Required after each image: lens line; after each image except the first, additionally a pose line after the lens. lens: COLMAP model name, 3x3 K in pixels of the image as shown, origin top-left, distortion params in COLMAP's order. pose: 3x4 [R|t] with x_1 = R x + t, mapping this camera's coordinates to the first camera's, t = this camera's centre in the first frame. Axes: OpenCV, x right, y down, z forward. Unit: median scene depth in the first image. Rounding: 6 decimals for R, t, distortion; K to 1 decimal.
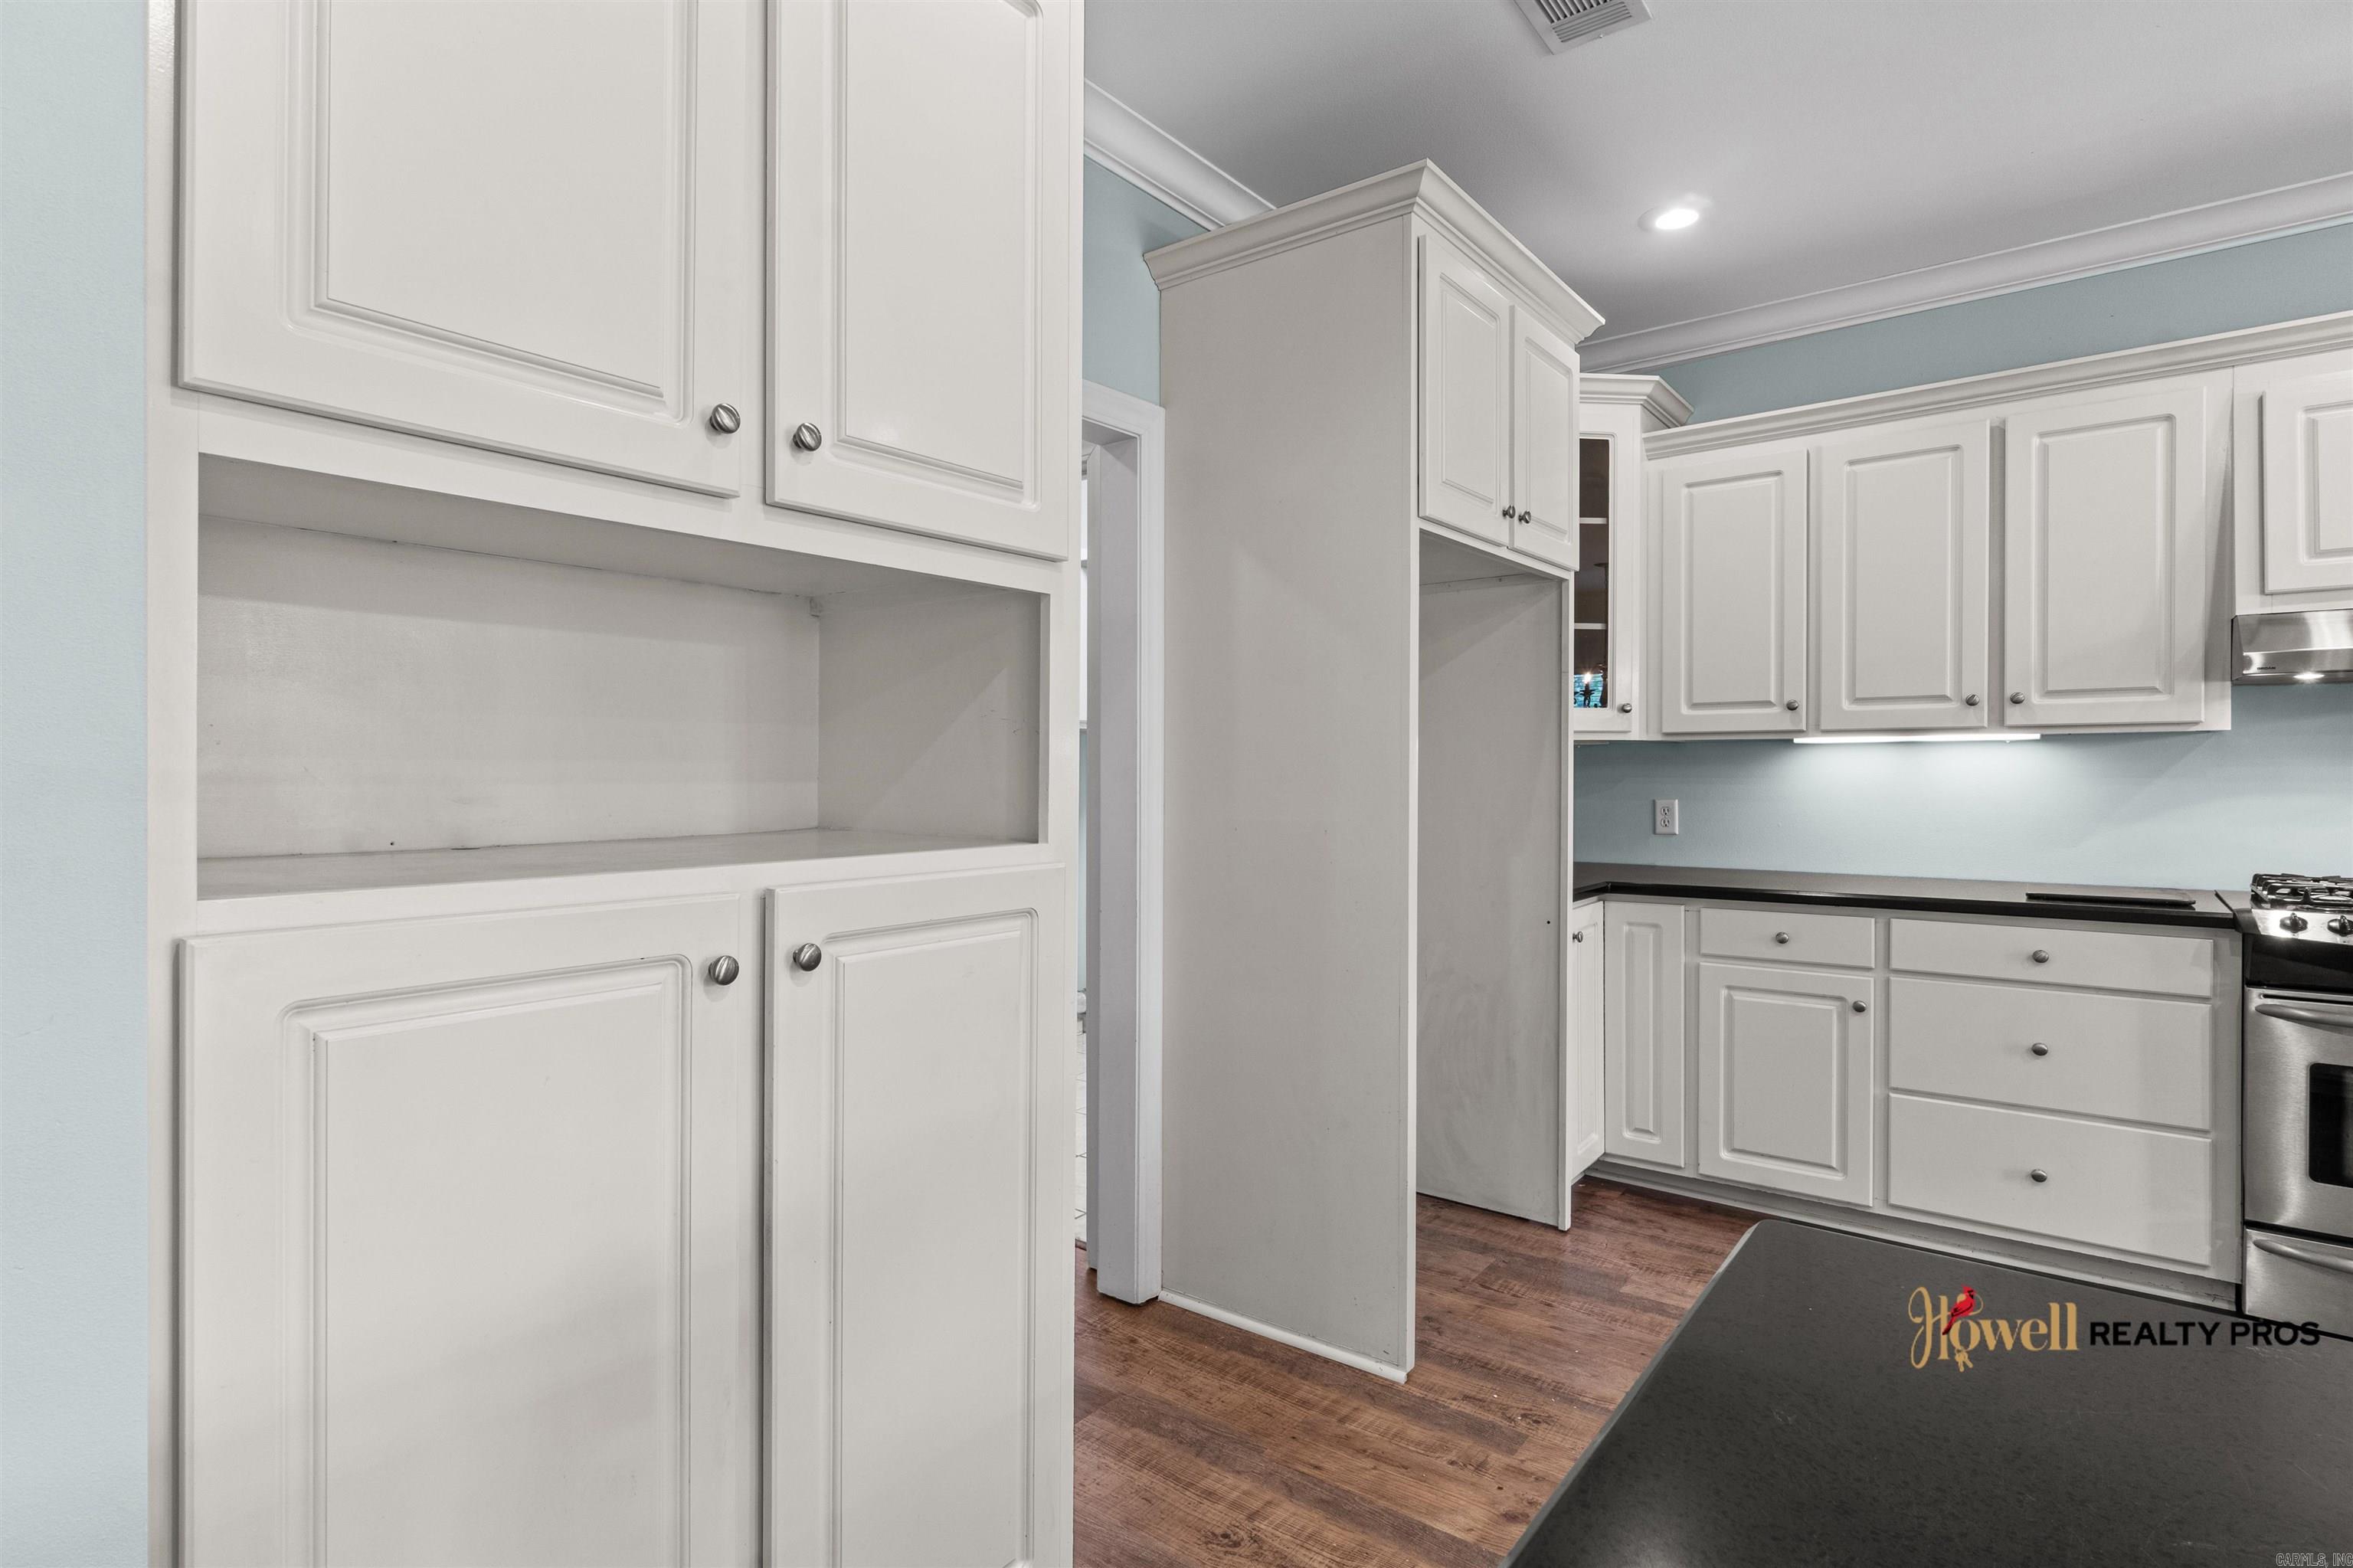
lens RADIAL K [[1188.7, 0, 1165.5], [0, 1188.7, 779.5], [0, 0, 1]] dist [-0.012302, 0.005282]
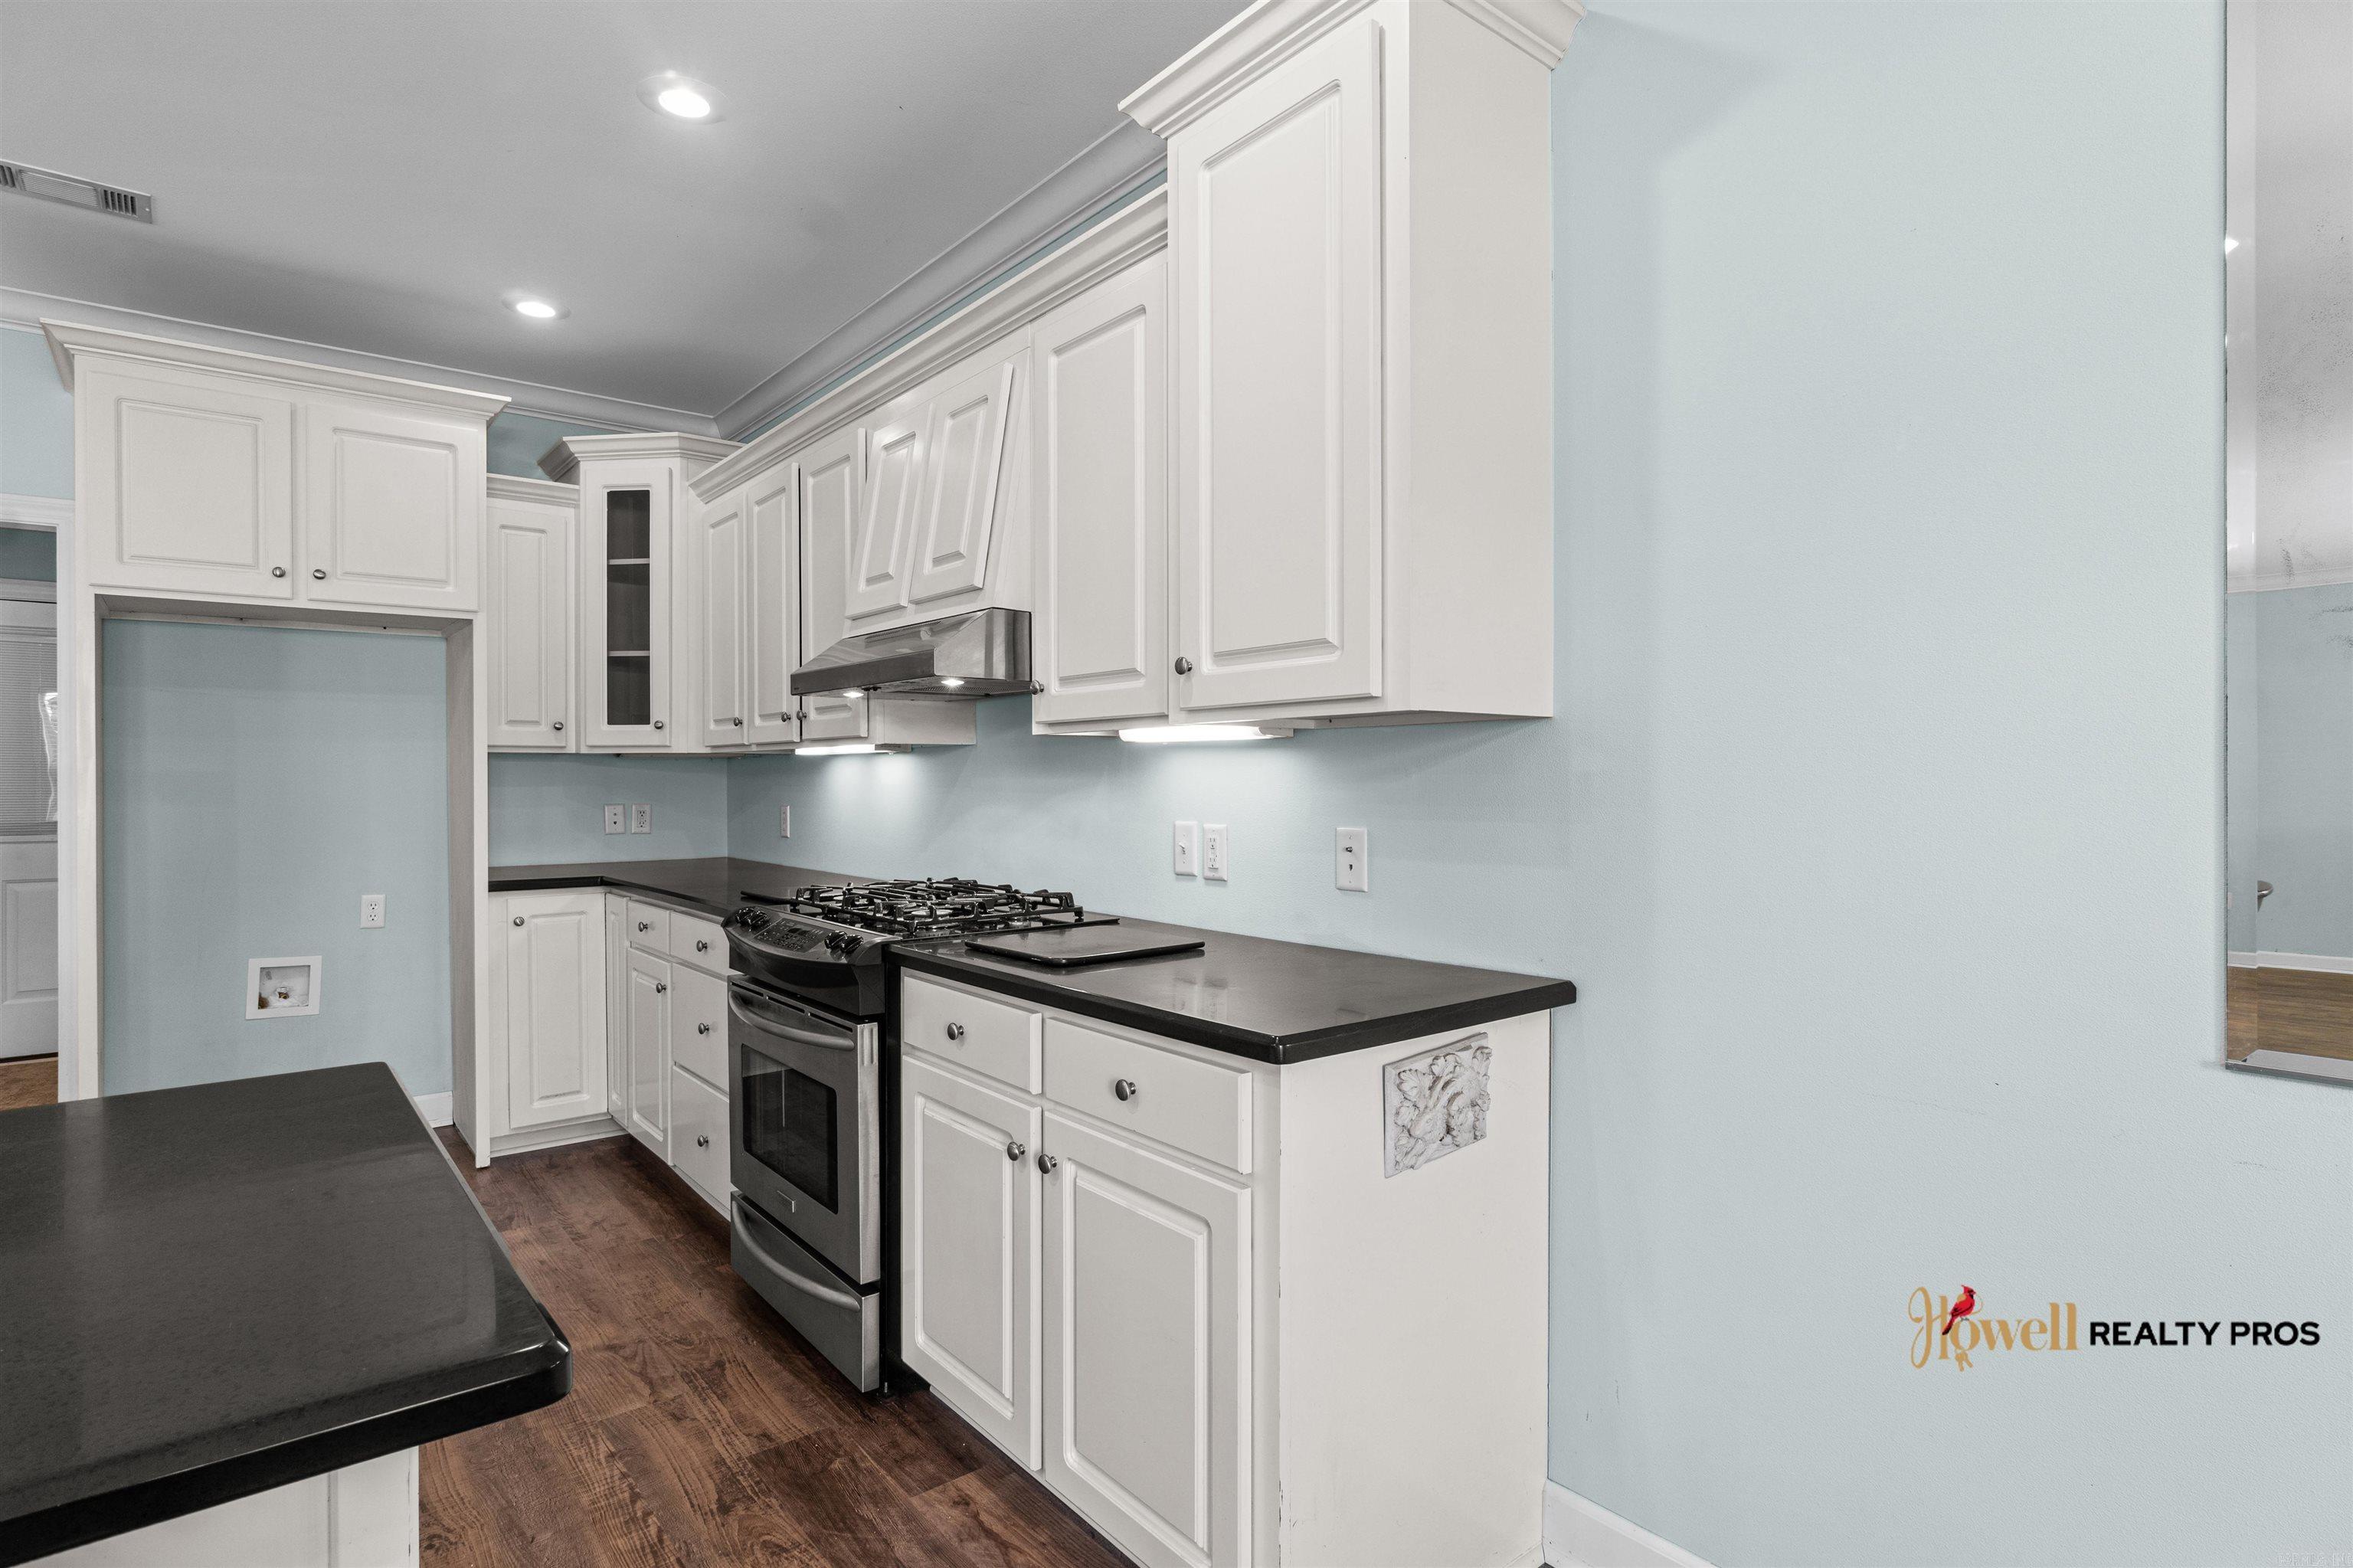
lens RADIAL K [[1188.7, 0, 1164.8], [0, 1188.7, 791.8], [0, 0, 1]] dist [-0.012302, 0.005282]
pose [[0.973112, 0.003003, -0.230313, 1.339628], [-0.001644, 0.999980, 0.006094, -0.004147], [0.230327, -0.005552, 0.973097, 0.005633]]
